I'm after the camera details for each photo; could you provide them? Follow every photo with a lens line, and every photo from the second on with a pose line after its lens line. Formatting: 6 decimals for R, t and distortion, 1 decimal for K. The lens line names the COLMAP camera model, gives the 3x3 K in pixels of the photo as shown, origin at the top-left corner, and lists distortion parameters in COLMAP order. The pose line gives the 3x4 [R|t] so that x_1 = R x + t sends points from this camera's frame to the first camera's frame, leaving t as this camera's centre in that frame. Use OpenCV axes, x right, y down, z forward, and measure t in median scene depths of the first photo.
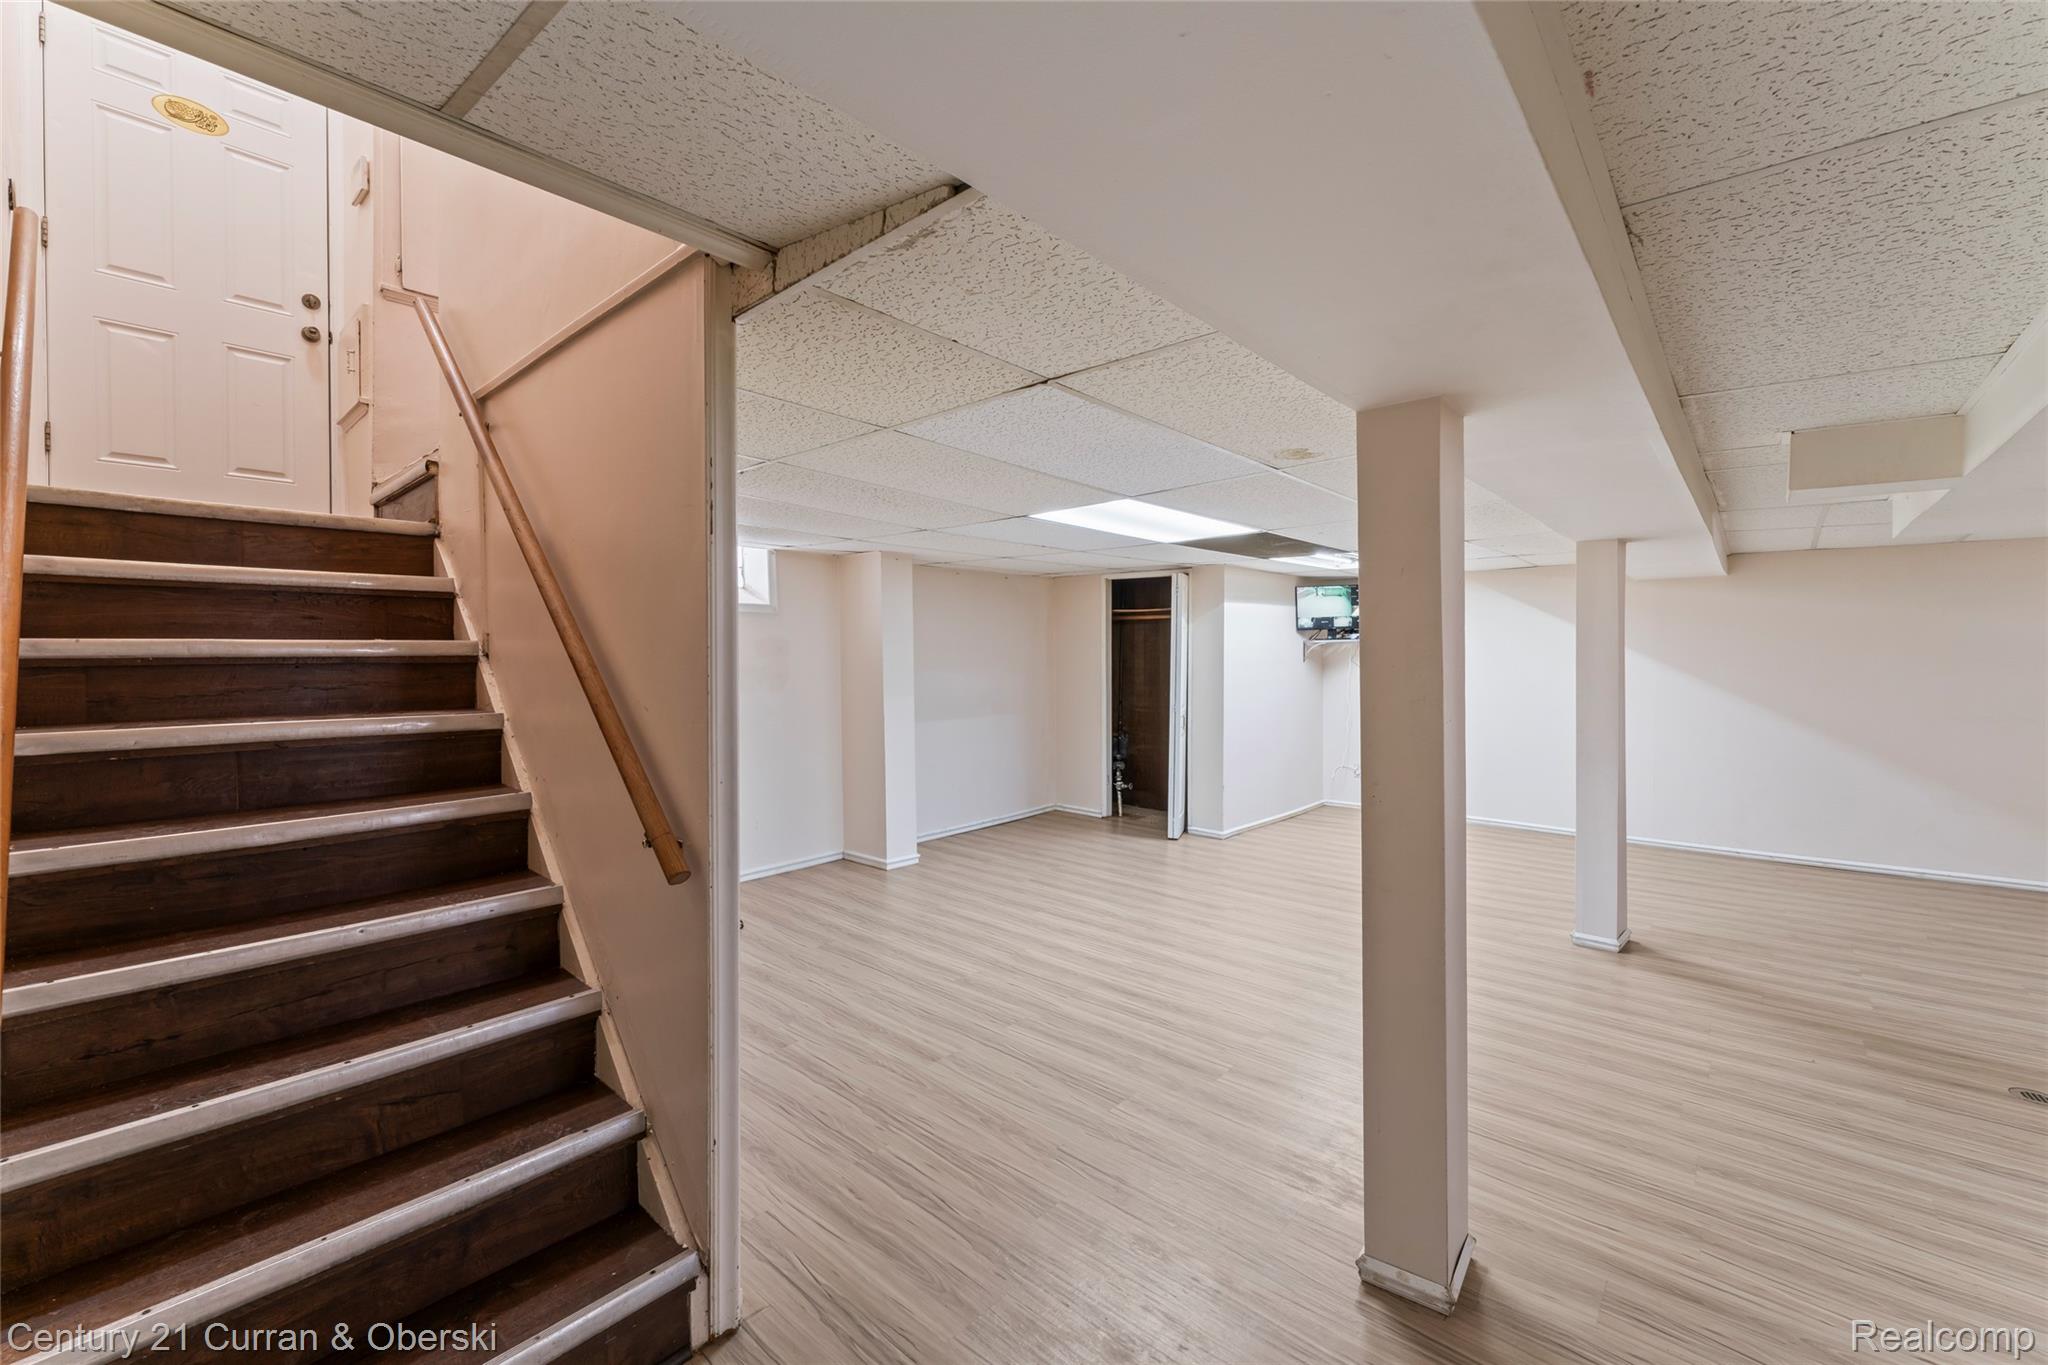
lens RADIAL K [[835.9, 0, 1016.7], [0, 835.9, 657.8], [0, 0, 1]] dist [-0.000219, 0.000343]
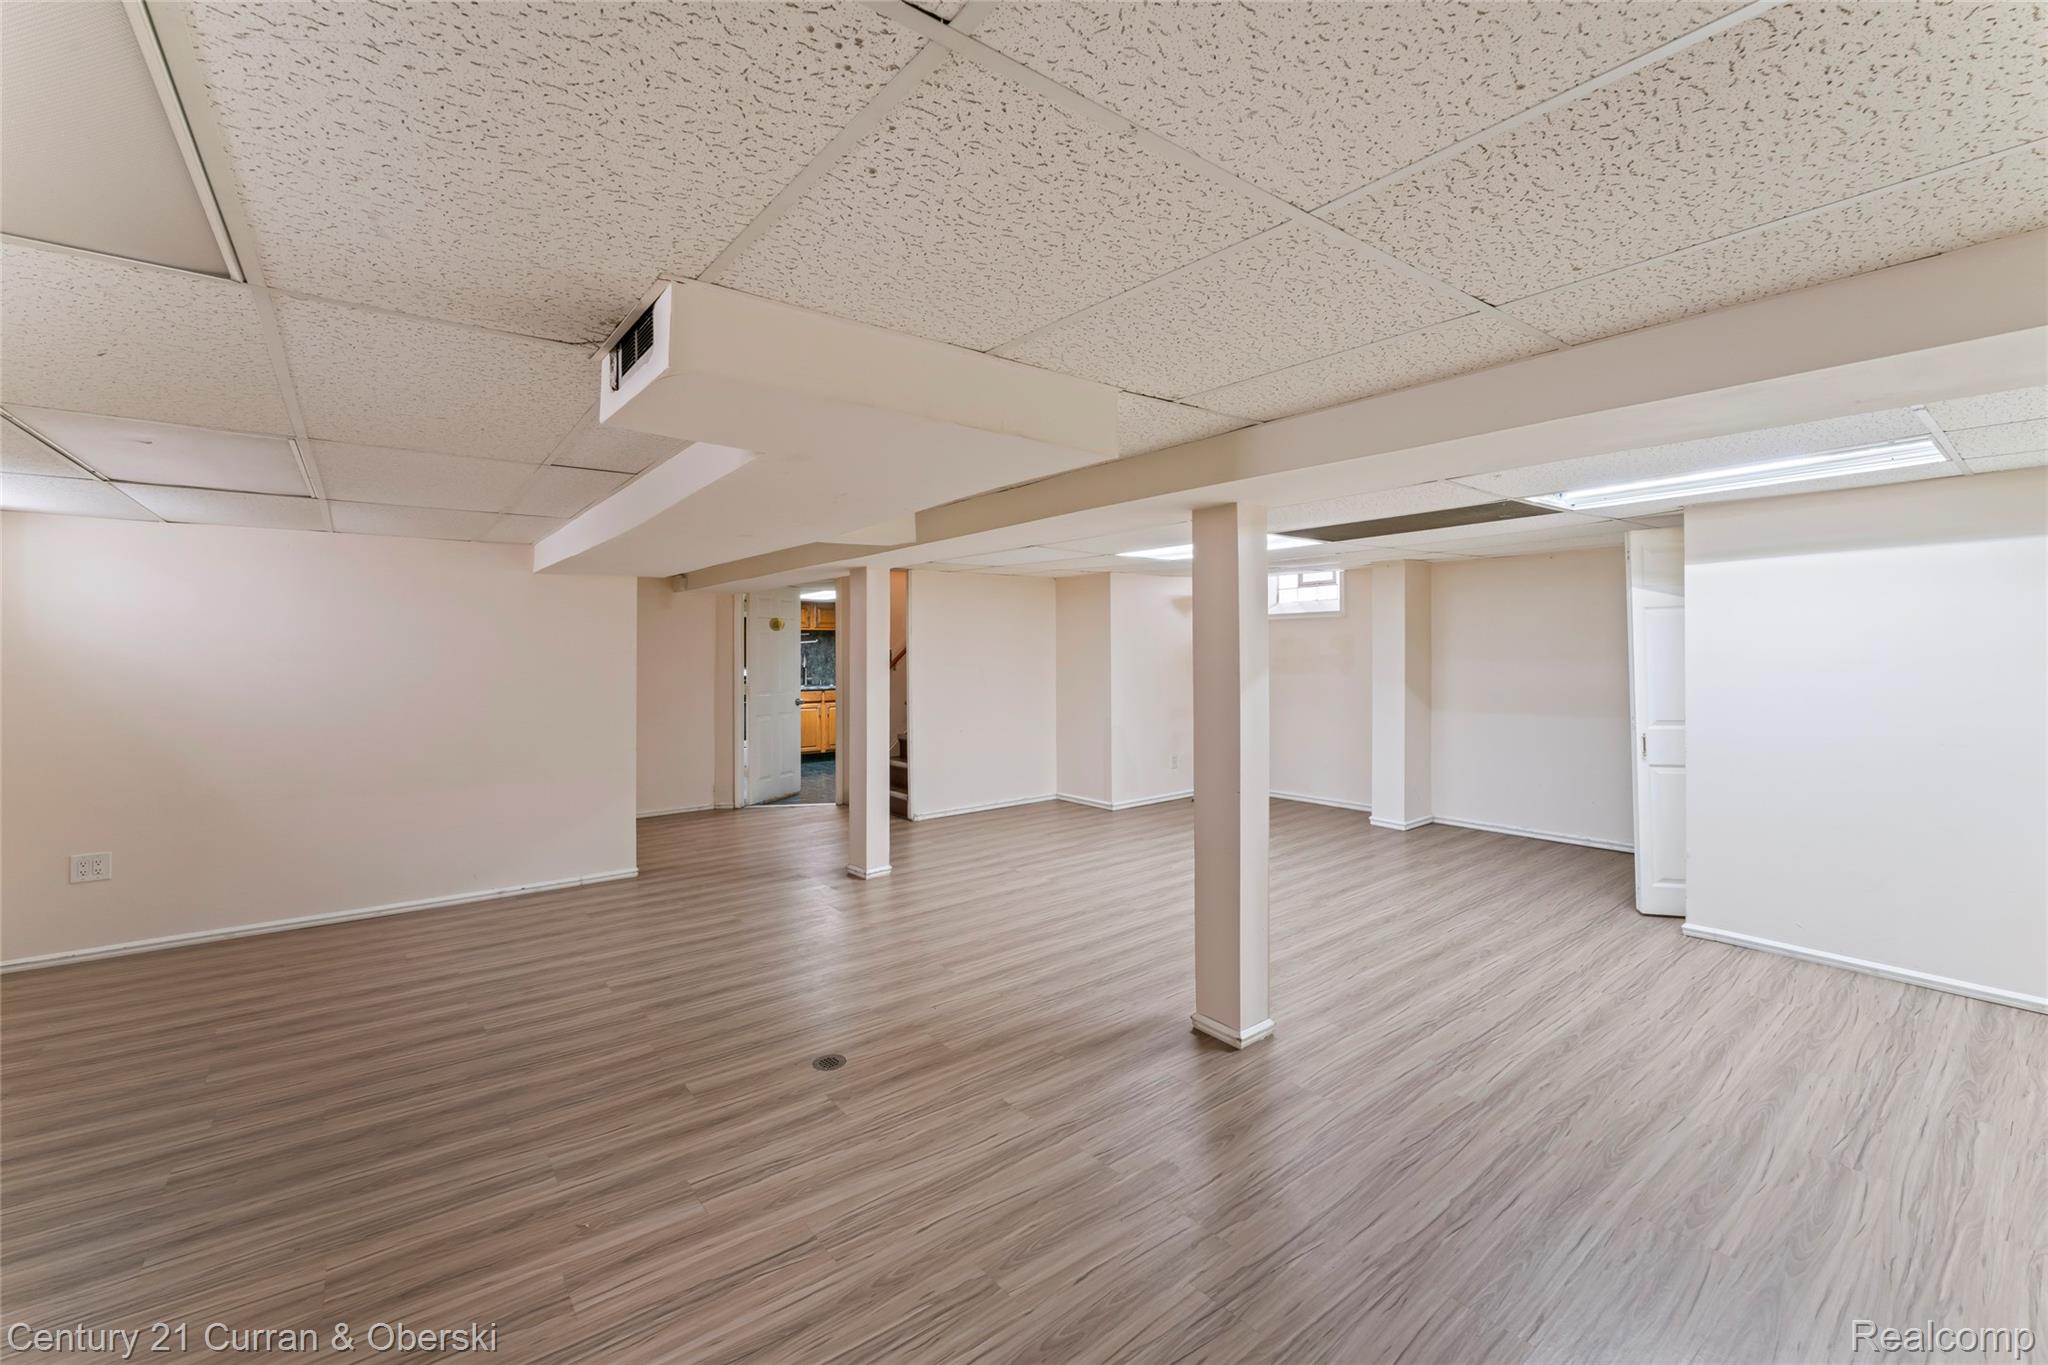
lens RADIAL K [[830.7, 0, 1029.0], [0, 830.7, 647.1], [0, 0, 1]] dist [-0.007333, -0.000061]
pose [[-0.172175, 0.005406, -0.985052, 1.904303], [0.006024, 0.999972, 0.004435, -0.015672], [0.985048, -0.005170, -0.172203, 1.230852]]
